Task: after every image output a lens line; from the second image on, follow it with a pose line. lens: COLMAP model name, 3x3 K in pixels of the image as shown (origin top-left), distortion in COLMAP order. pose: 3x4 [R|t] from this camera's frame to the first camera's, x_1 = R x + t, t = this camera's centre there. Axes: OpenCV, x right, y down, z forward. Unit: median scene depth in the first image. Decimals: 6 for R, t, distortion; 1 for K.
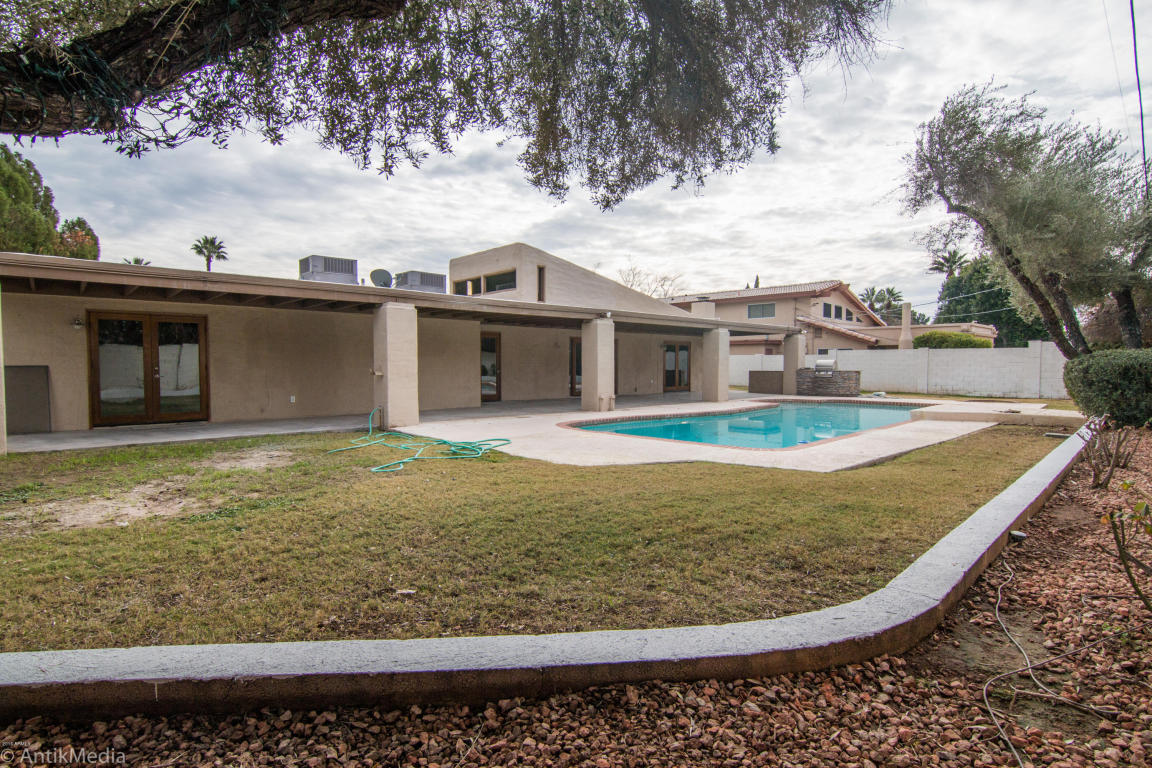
lens RADIAL K [[583.0, 0, 572.7], [0, 583.0, 391.2], [0, 0, 1]] dist [-0.014556, 0.000111]
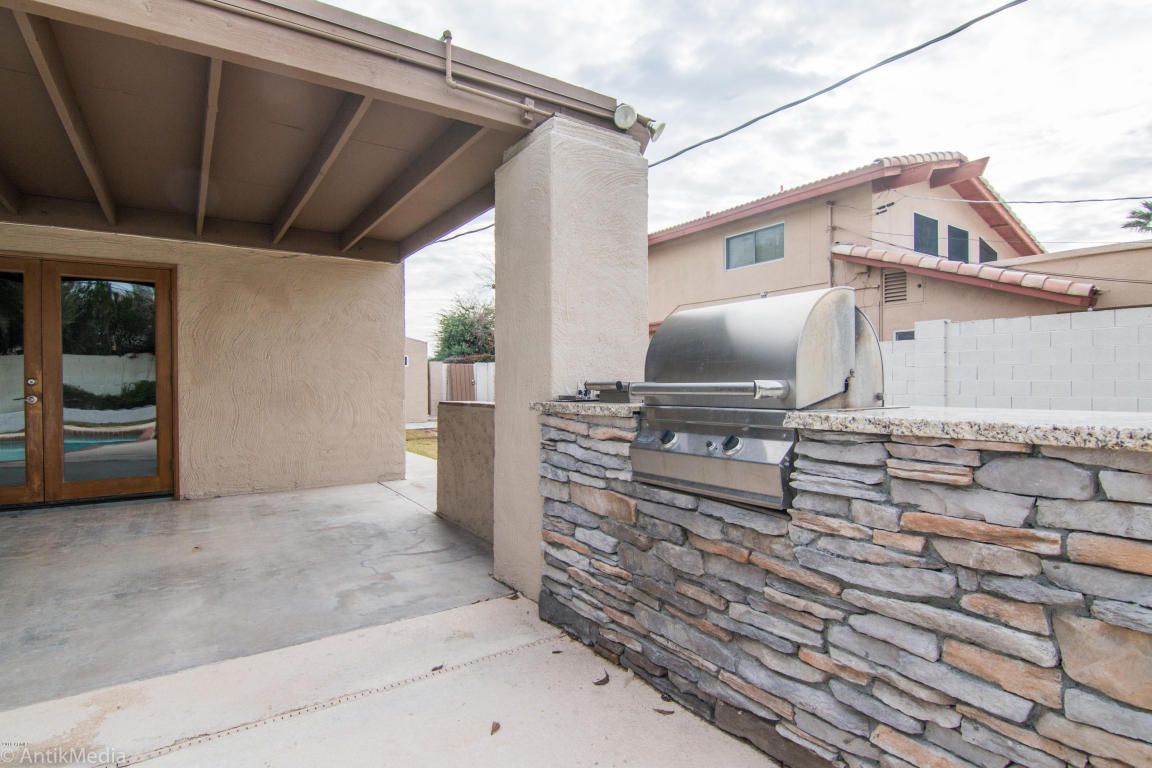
lens RADIAL K [[583.0, 0, 580.5], [0, 583.0, 387.1], [0, 0, 1]] dist [-0.014556, 0.000111]
pose [[0.985339, -0.007000, -0.170465, 0.272910], [0.000873, 0.999352, -0.035989, -0.021637], [0.170606, 0.035313, 0.984706, 0.575799]]
